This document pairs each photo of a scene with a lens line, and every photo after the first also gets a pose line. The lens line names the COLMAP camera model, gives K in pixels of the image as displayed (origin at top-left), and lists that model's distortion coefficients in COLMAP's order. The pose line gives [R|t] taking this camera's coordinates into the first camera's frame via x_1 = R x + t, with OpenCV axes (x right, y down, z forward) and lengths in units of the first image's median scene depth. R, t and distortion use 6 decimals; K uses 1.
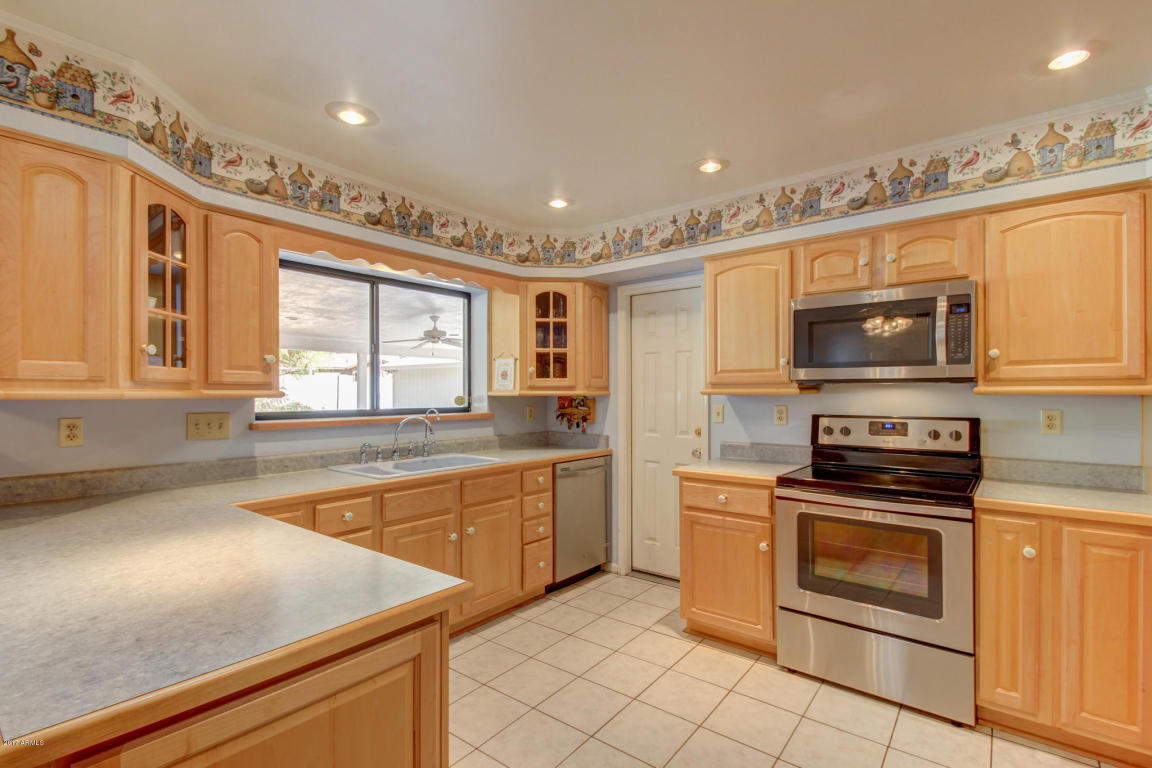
lens RADIAL K [[530.1, 0, 572.4], [0, 530.1, 395.1], [0, 0, 1]] dist [0.011391, -0.011129]
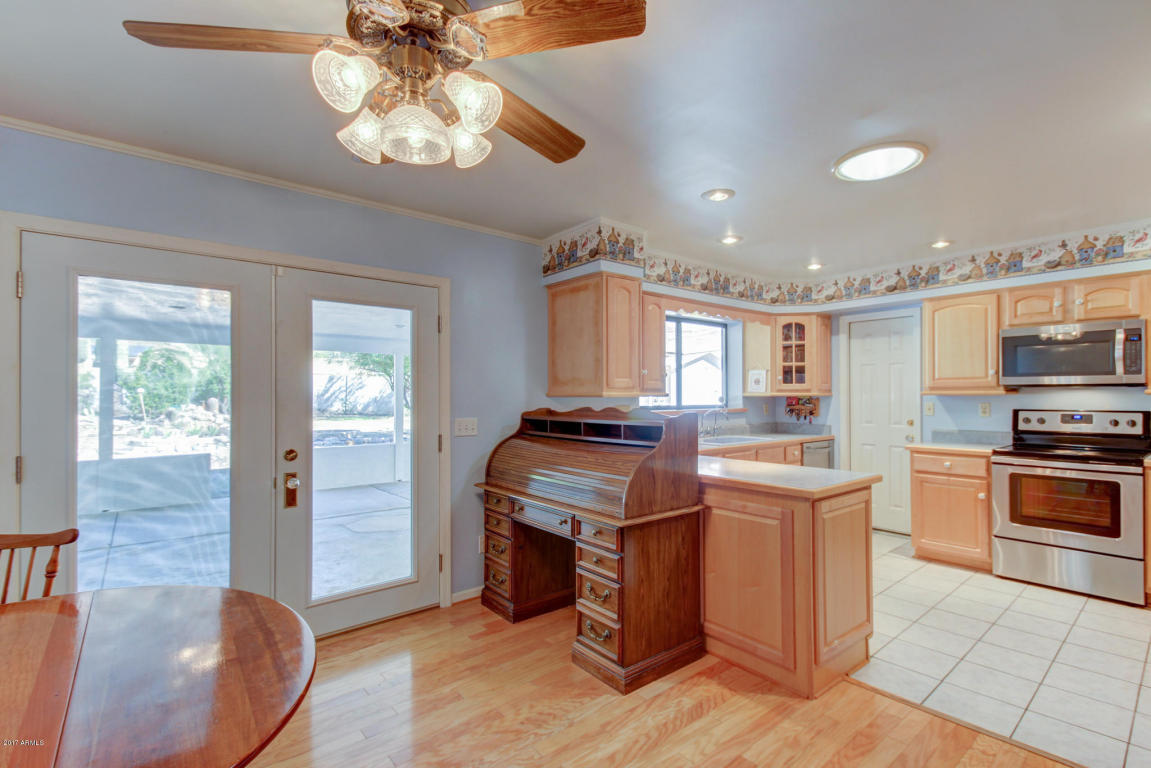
lens RADIAL K [[529.6, 0, 565.8], [0, 529.6, 394.8], [0, 0, 1]] dist [0.011391, -0.011129]
pose [[0.979017, -0.000966, -0.203776, -0.444368], [-0.000032, 0.999988, -0.004894, 0.006155], [0.203778, 0.004798, 0.979005, -0.651594]]
